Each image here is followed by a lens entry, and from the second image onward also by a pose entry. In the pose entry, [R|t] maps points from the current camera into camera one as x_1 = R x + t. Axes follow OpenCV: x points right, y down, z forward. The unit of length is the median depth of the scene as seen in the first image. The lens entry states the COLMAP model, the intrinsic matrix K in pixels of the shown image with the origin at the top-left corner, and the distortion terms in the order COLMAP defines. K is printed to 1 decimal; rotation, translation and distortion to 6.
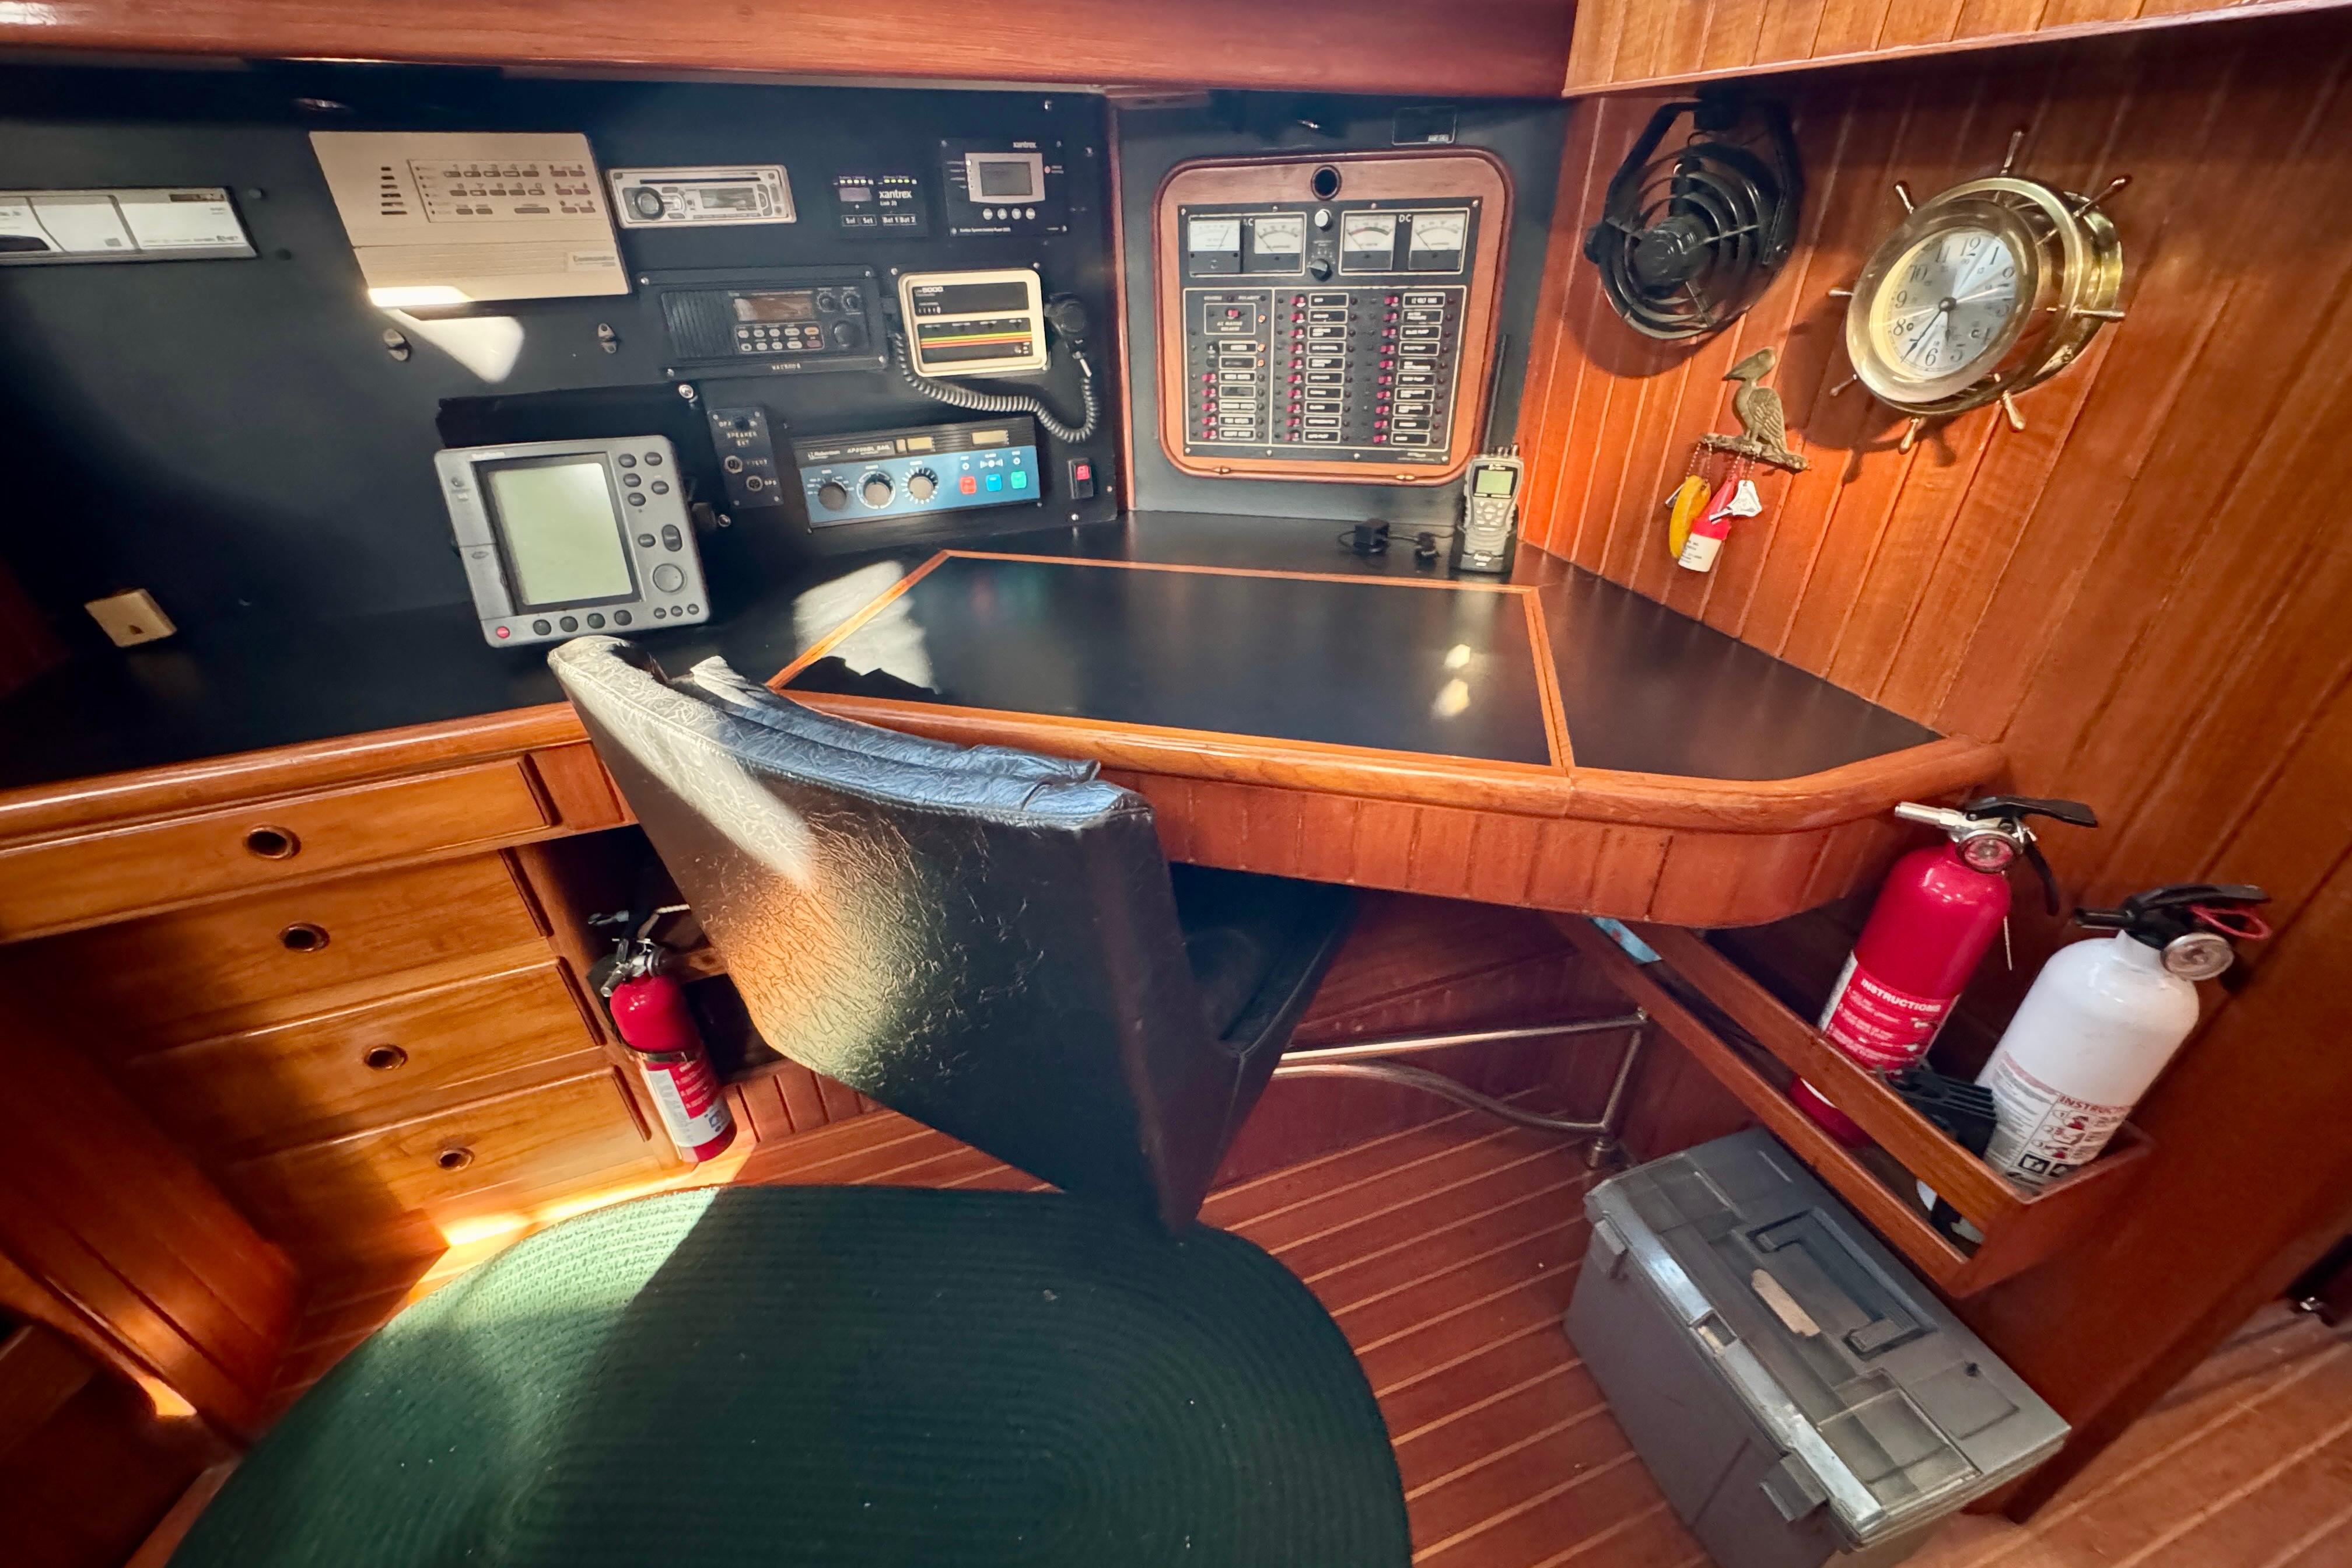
lens RADIAL K [[942.0, 0, 1173.0], [0, 942.0, 782.2], [0, 0, 1]] dist [-0.000541, -0.000240]
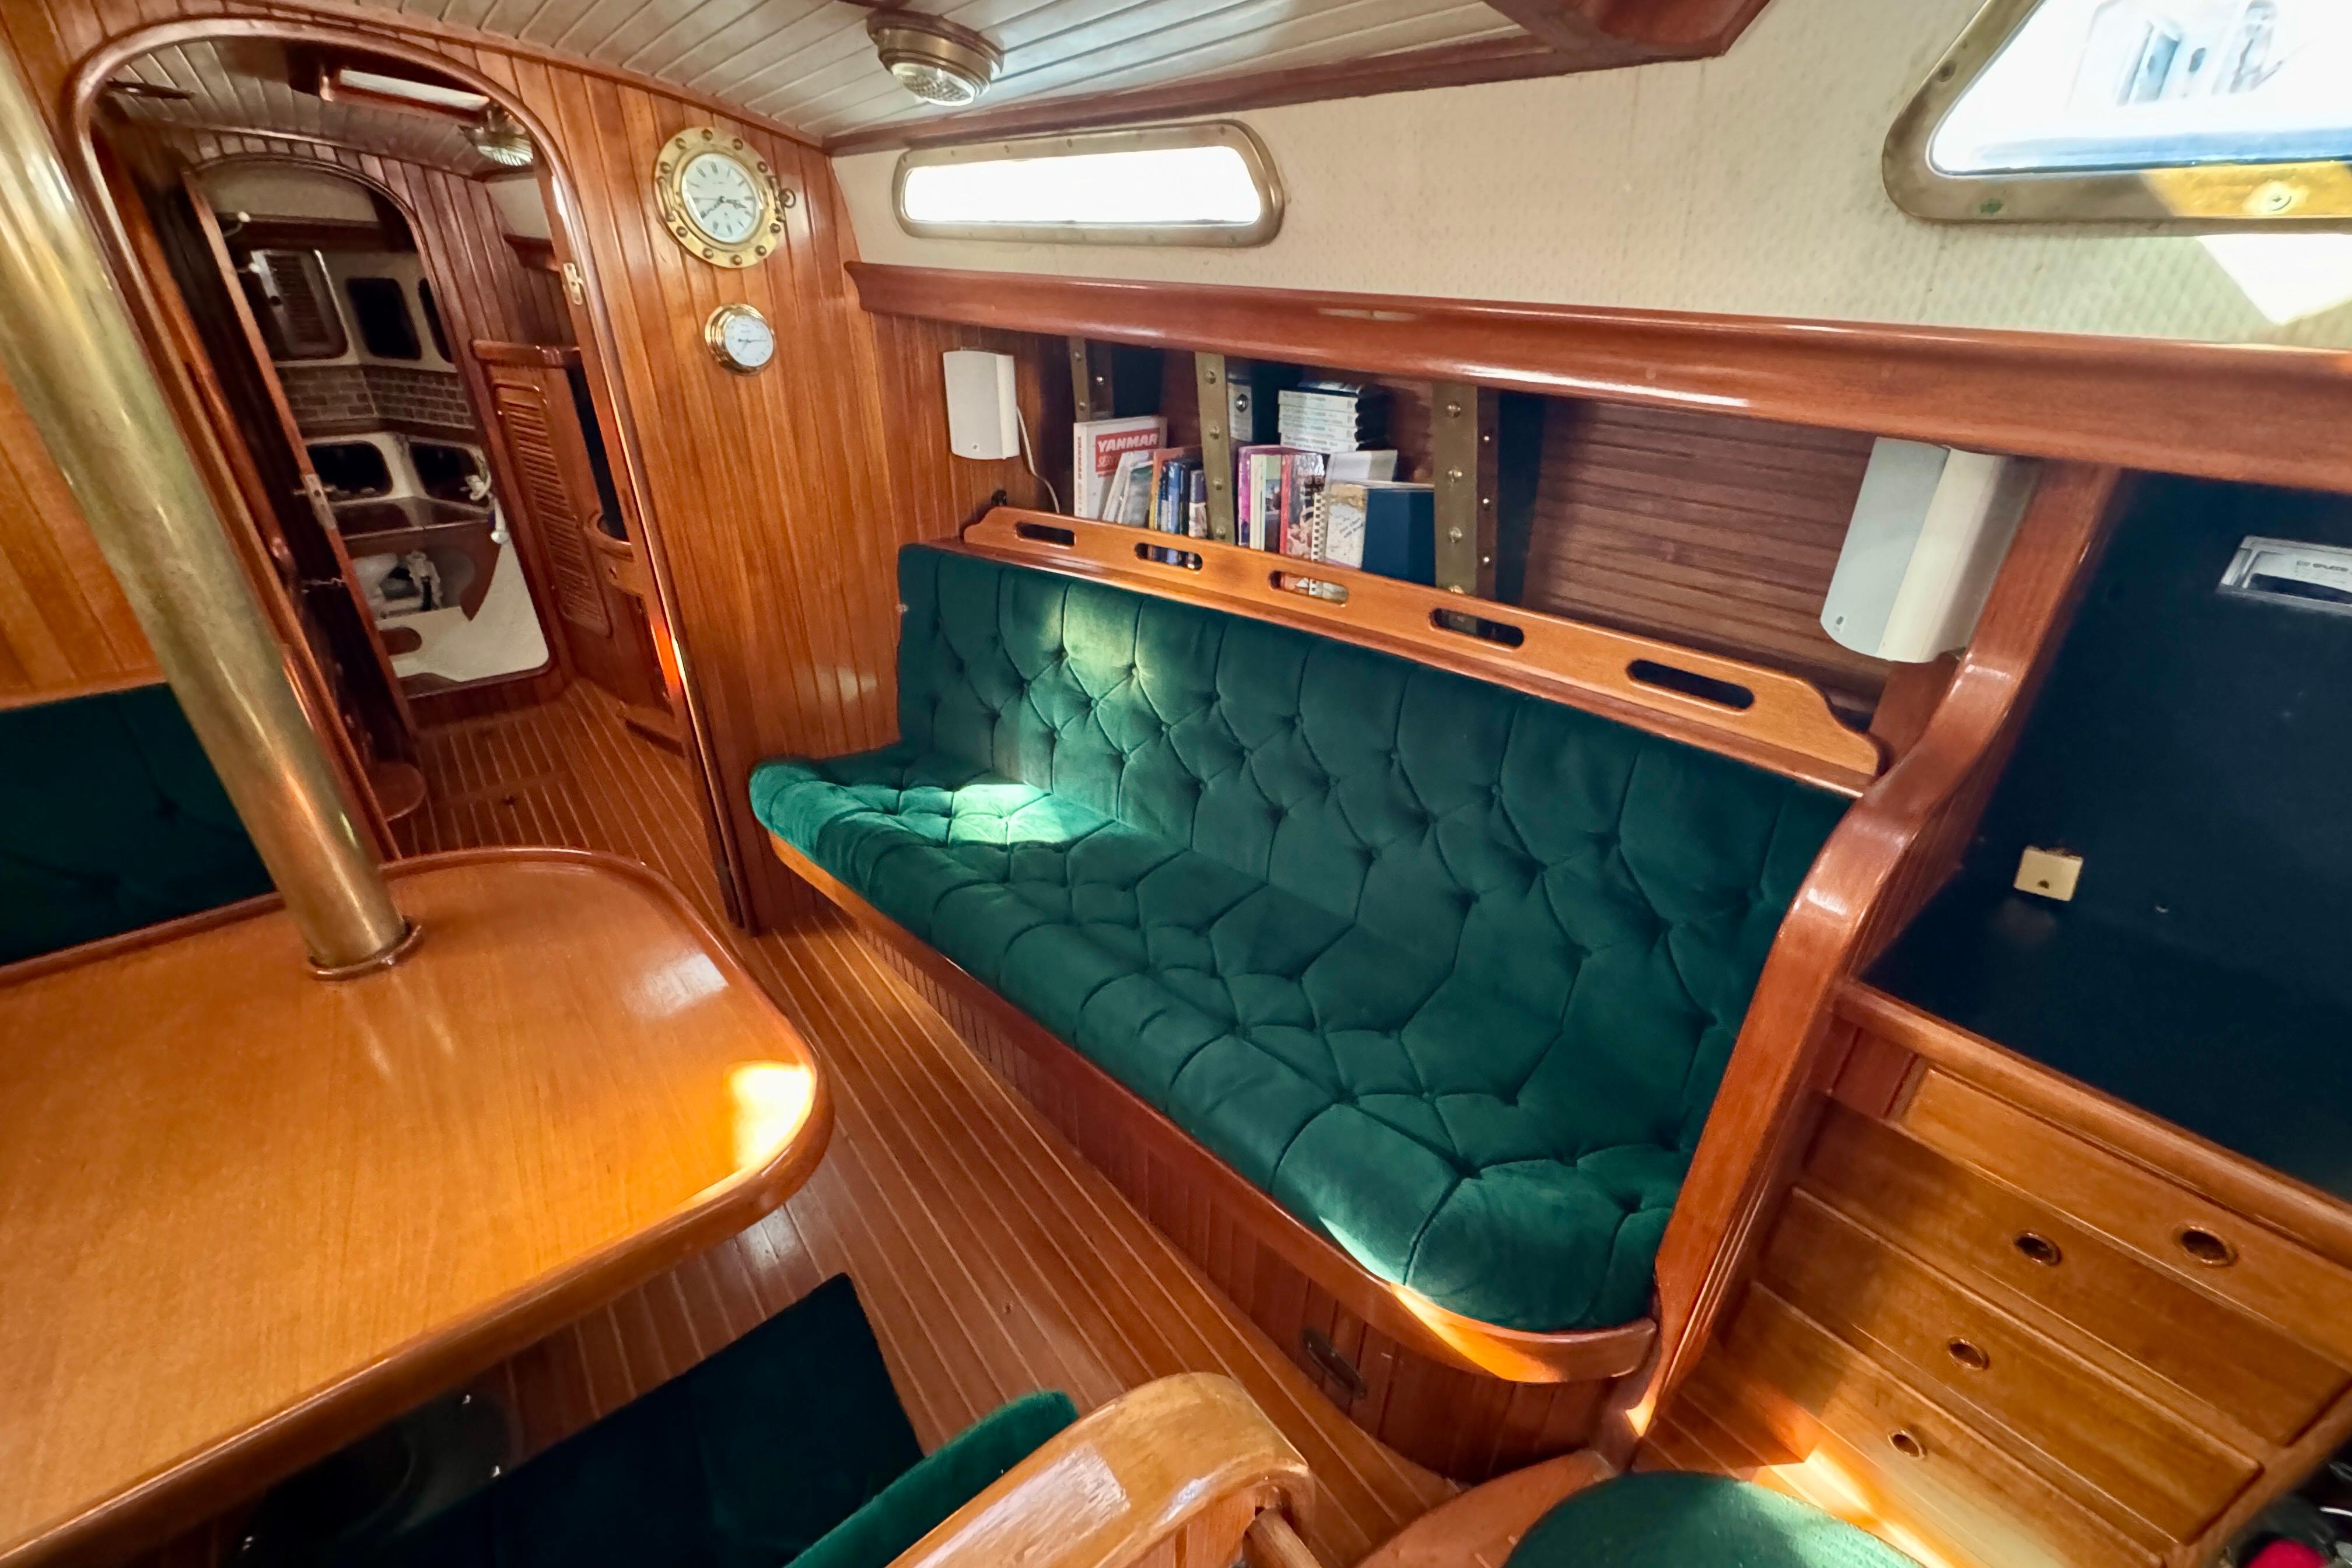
lens RADIAL K [[942.0, 0, 1173.0], [0, 942.0, 782.2], [0, 0, 1]] dist [-0.000541, -0.000240]
pose [[0.328264, 0.462733, -0.823481, -0.212402], [-0.515374, 0.818335, 0.254397, -0.006529], [0.791601, 0.340892, 0.507110, -0.130368]]
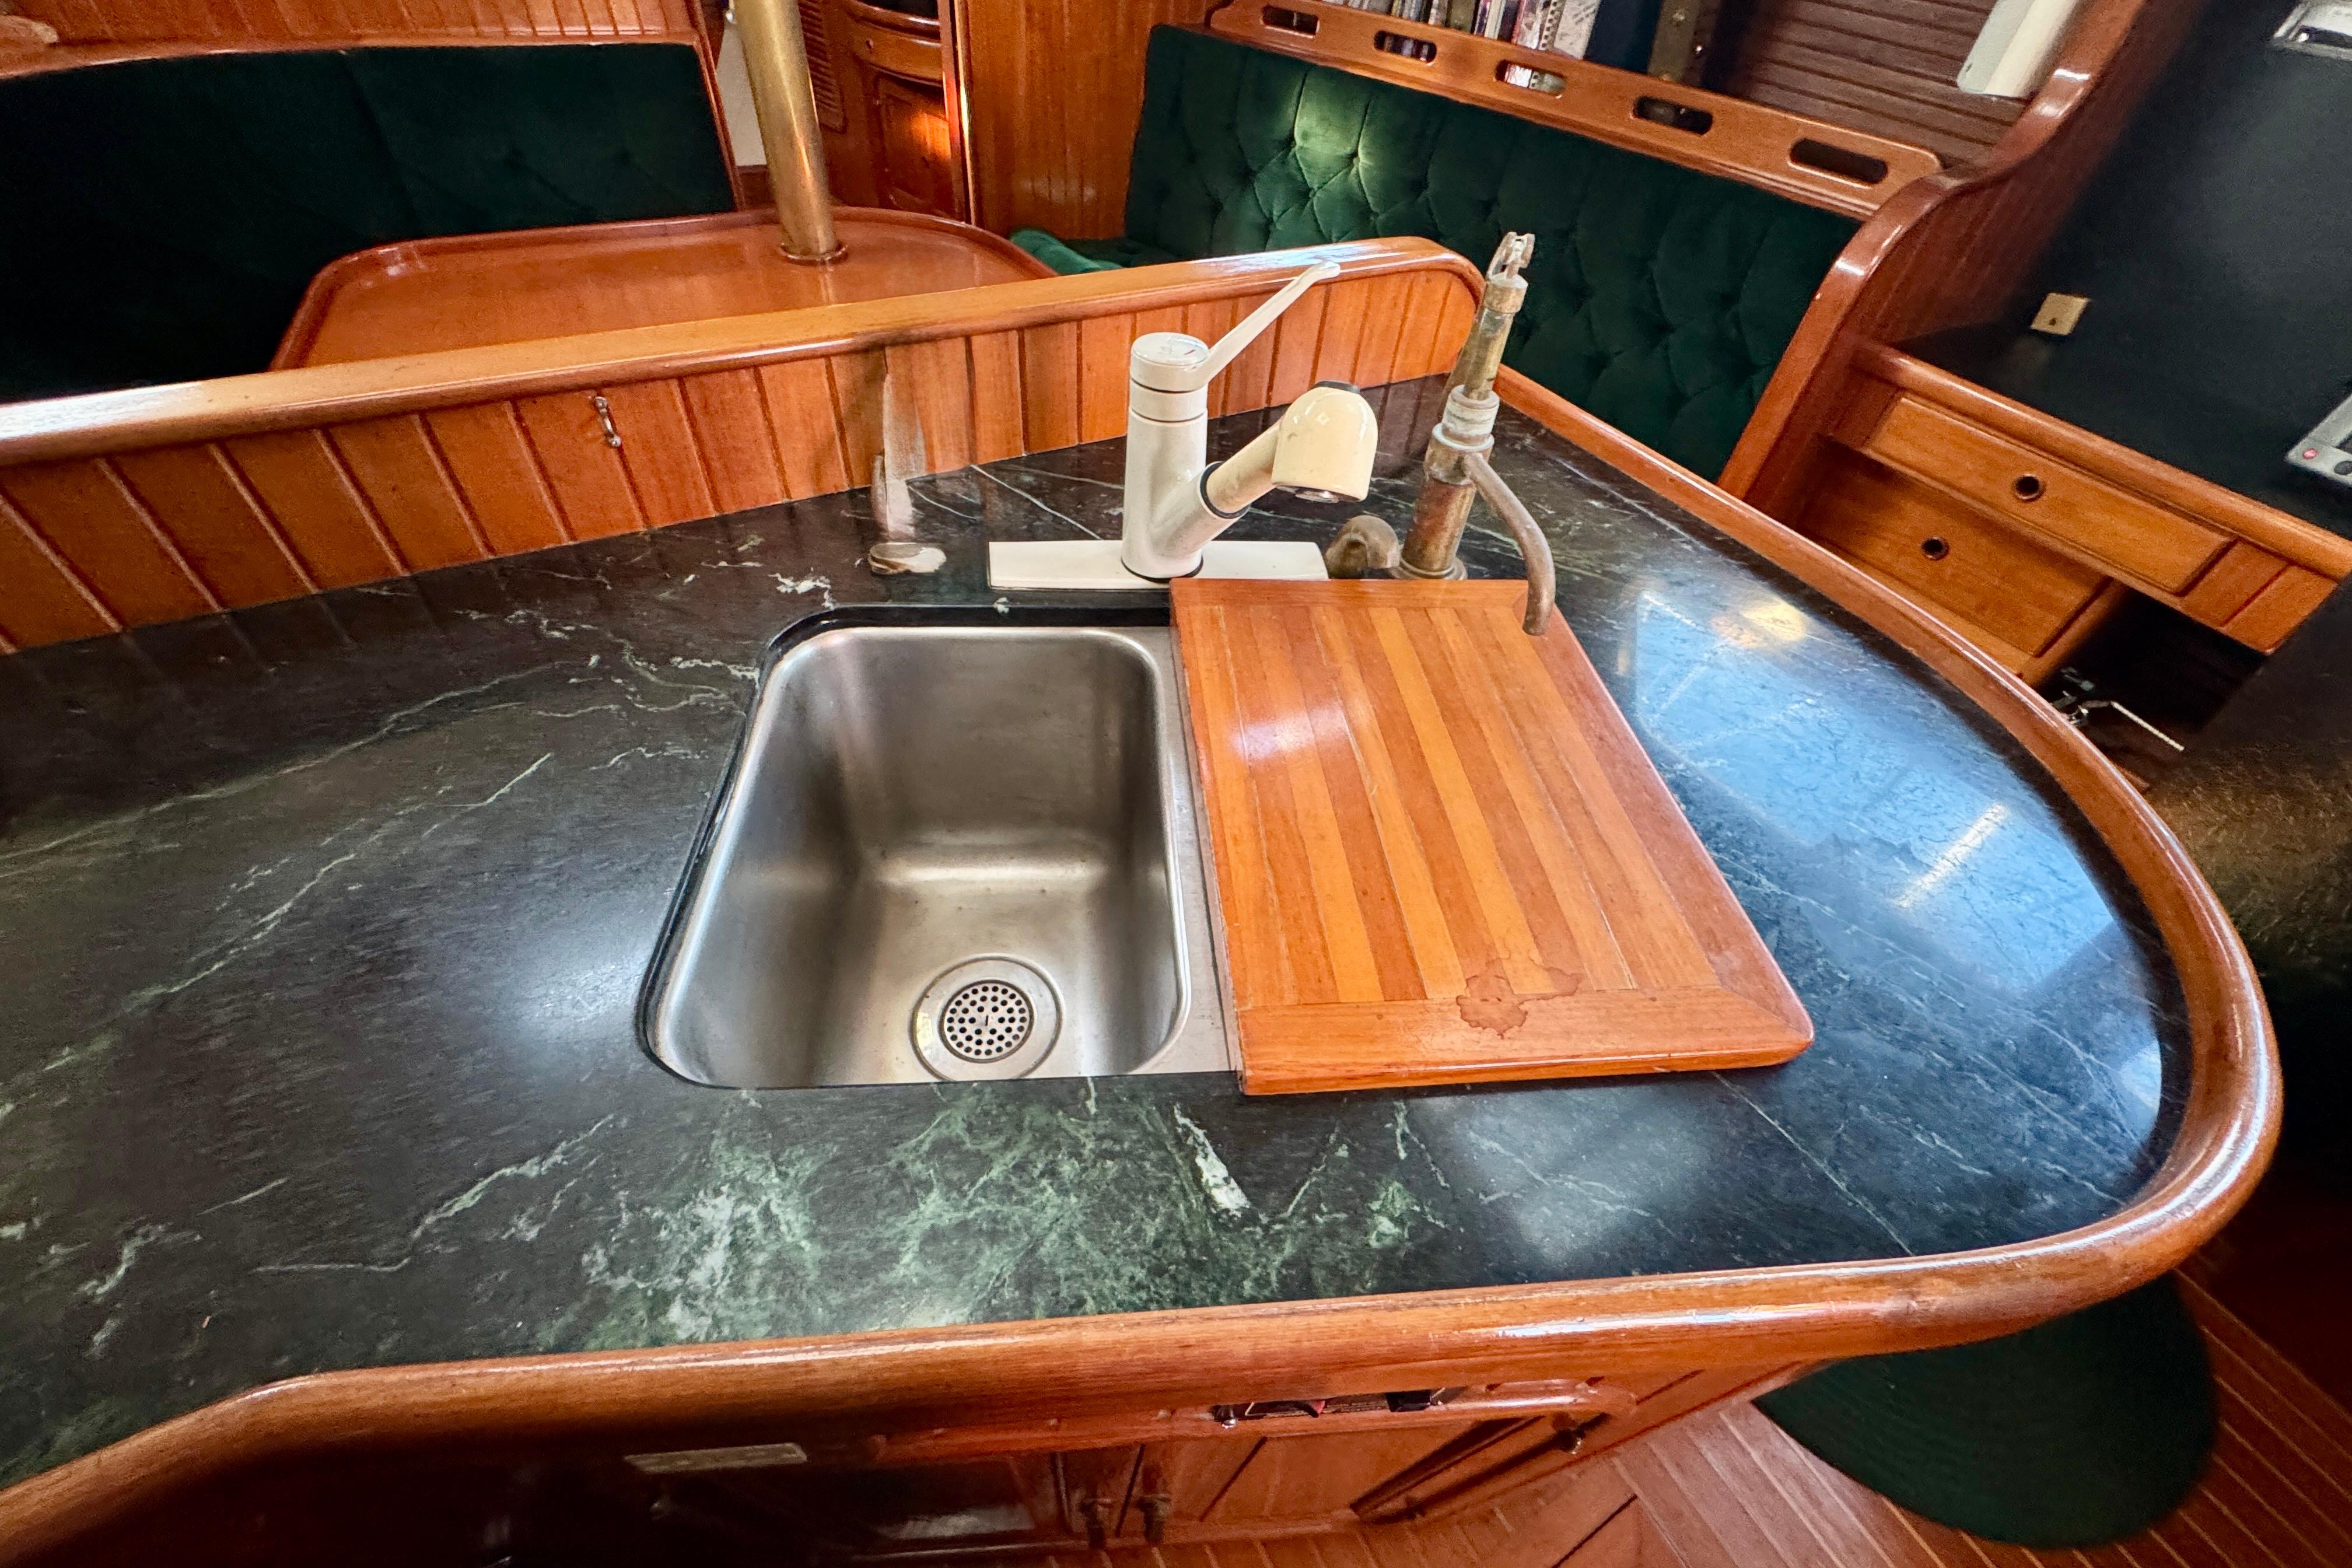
lens RADIAL K [[942.0, 0, 1173.0], [0, 942.0, 782.2], [0, 0, 1]] dist [-0.000541, -0.000240]
pose [[0.173915, 0.735489, -0.654835, 0.041997], [-0.586483, 0.611536, 0.531095, 0.103414], [0.791070, 0.291684, 0.537706, -0.222086]]
